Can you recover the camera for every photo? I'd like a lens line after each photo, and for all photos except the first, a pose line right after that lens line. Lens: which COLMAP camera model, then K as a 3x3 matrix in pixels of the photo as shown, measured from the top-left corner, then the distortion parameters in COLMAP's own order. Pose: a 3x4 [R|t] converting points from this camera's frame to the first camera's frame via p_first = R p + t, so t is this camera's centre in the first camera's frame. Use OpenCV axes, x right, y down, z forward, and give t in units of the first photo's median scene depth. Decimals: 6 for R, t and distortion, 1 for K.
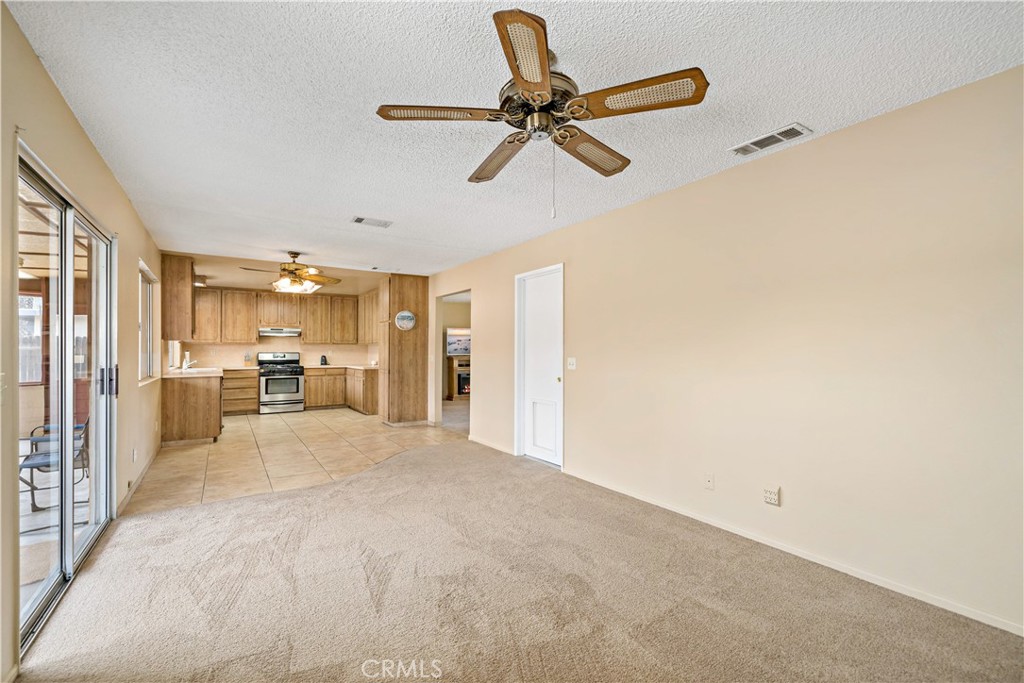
lens RADIAL K [[437.8, 0, 511.8], [0, 437.8, 346.4], [0, 0, 1]] dist [-0.000499, -0.000088]
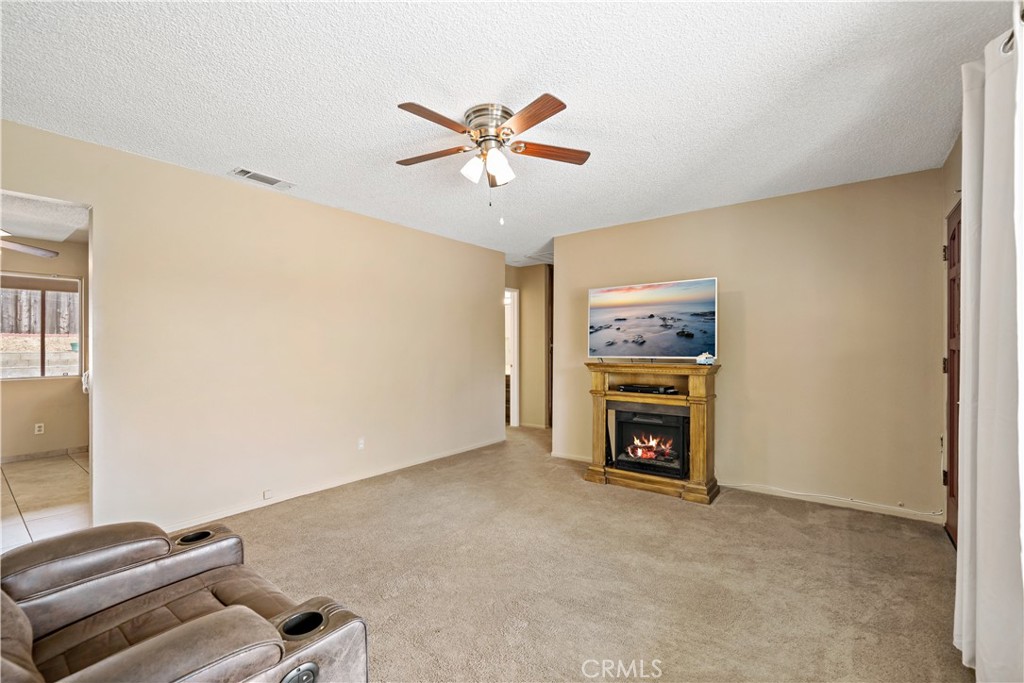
lens RADIAL K [[435.3, 0, 519.0], [0, 435.3, 341.8], [0, 0, 1]] dist [0.002630, 0.000236]
pose [[0.345823, -0.012999, -0.938210, 0.250971], [0.010852, 0.999893, -0.009854, 0.010456], [0.938237, -0.006773, 0.345927, 0.995294]]
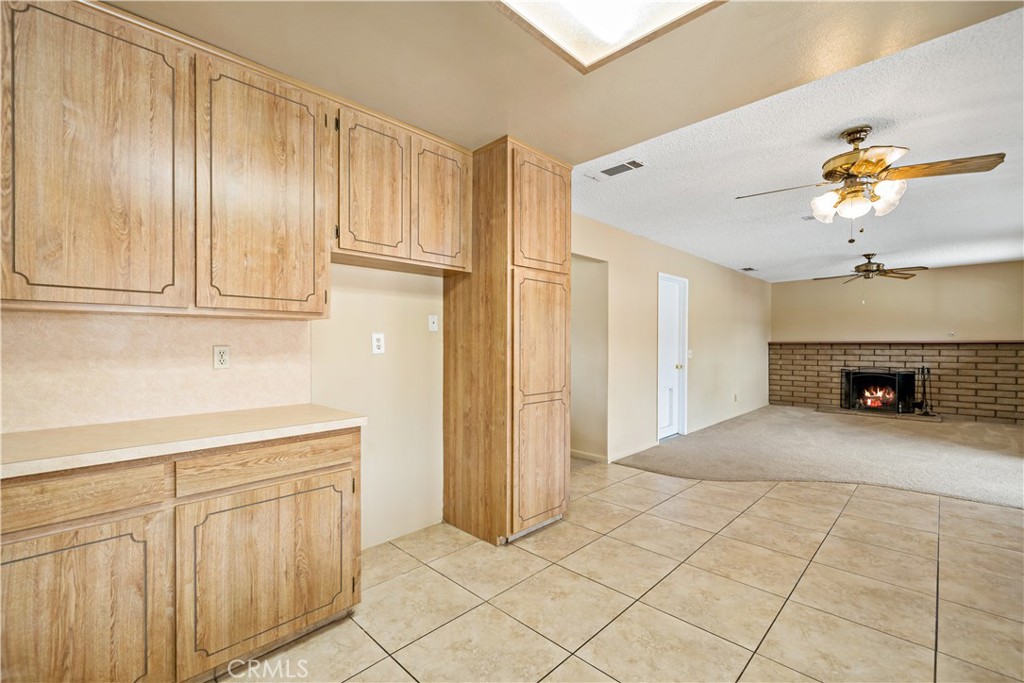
lens RADIAL K [[455.9, 0, 497.2], [0, 455.9, 351.7], [0, 0, 1]] dist [-0.001408, -0.000258]
pose [[-0.212312, -0.013199, 0.977113, -0.569703], [-0.004891, 0.999911, 0.012445, 0.008858], [-0.977190, -0.002137, -0.212357, 0.941520]]
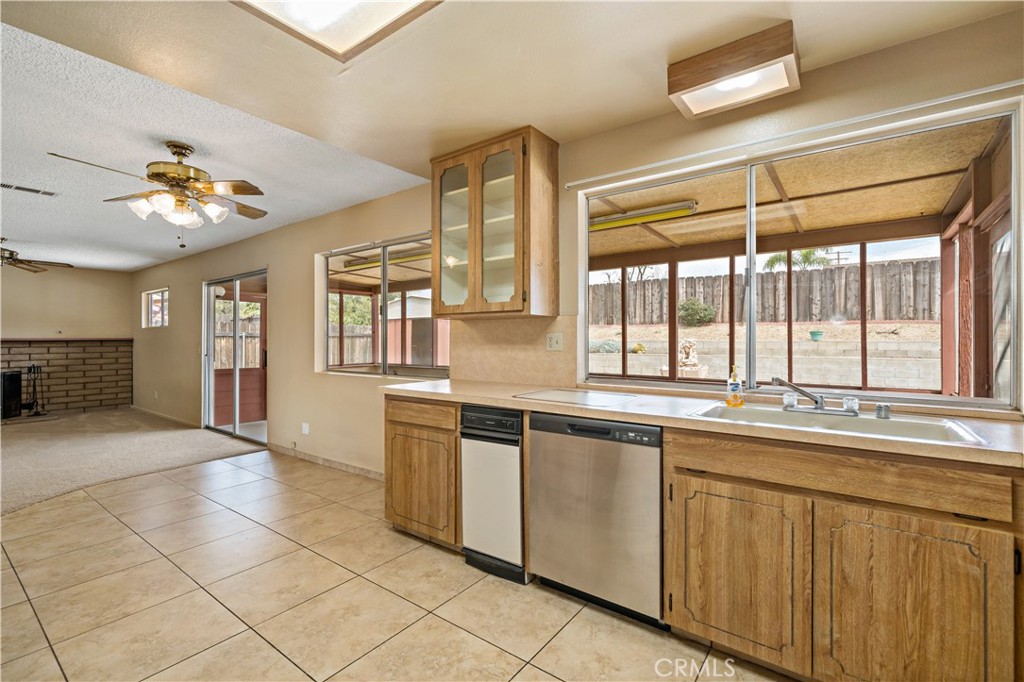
lens RADIAL K [[443.5, 0, 512.0], [0, 443.5, 341.0], [0, 0, 1]] dist [0.013055, -0.000023]
pose [[-0.937634, 0.006430, -0.347565, -0.435062], [0.008121, 0.999961, -0.003408, 0.010121], [0.347530, -0.006018, -0.937650, 1.033333]]
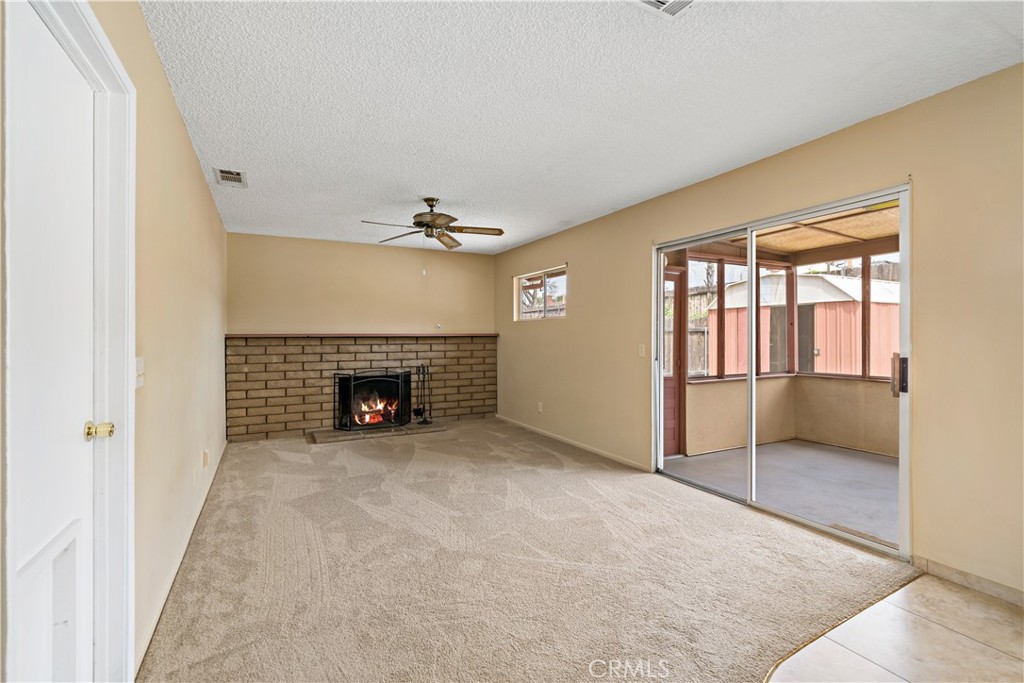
lens RADIAL K [[454.4, 0, 507.0], [0, 454.4, 337.8], [0, 0, 1]] dist [0.000340, -0.000033]
pose [[-0.996045, 0.004308, 0.088746, -0.112636], [0.003861, 0.999979, -0.005205, 0.006028], [-0.088767, -0.004842, -0.996041, 0.676487]]
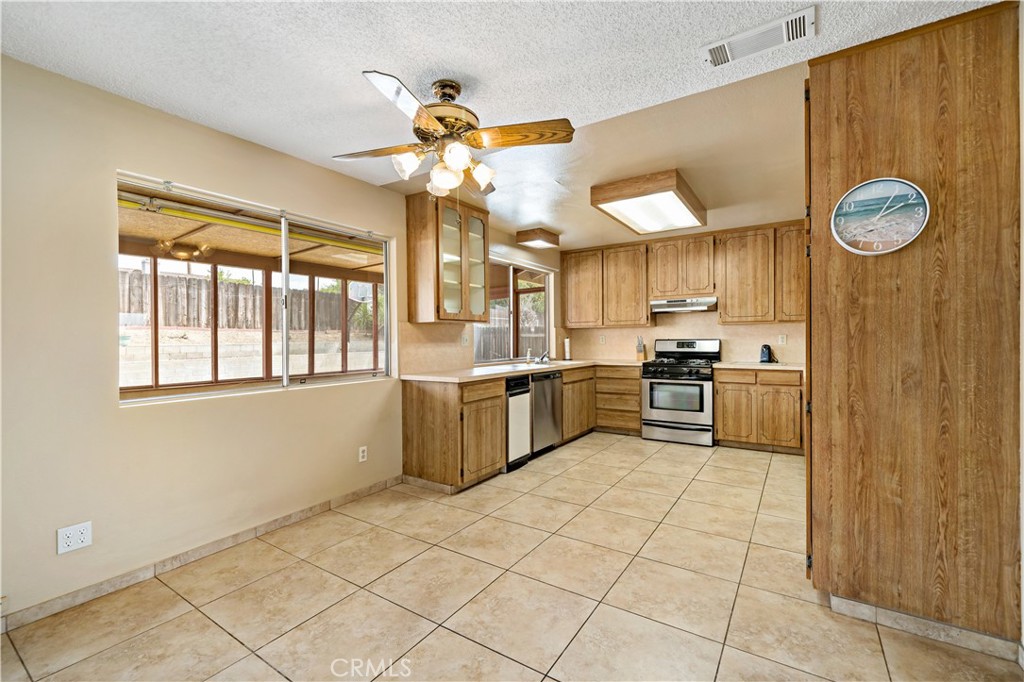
lens RADIAL K [[438.7, 0, 512.4], [0, 438.7, 342.5], [0, 0, 1]] dist [0.003307, -0.000019]
pose [[0.398650, 0.006108, -0.917083, -0.075608], [0.017549, 0.999744, 0.014288, 0.005907], [0.916935, -0.021790, 0.398441, 0.575502]]
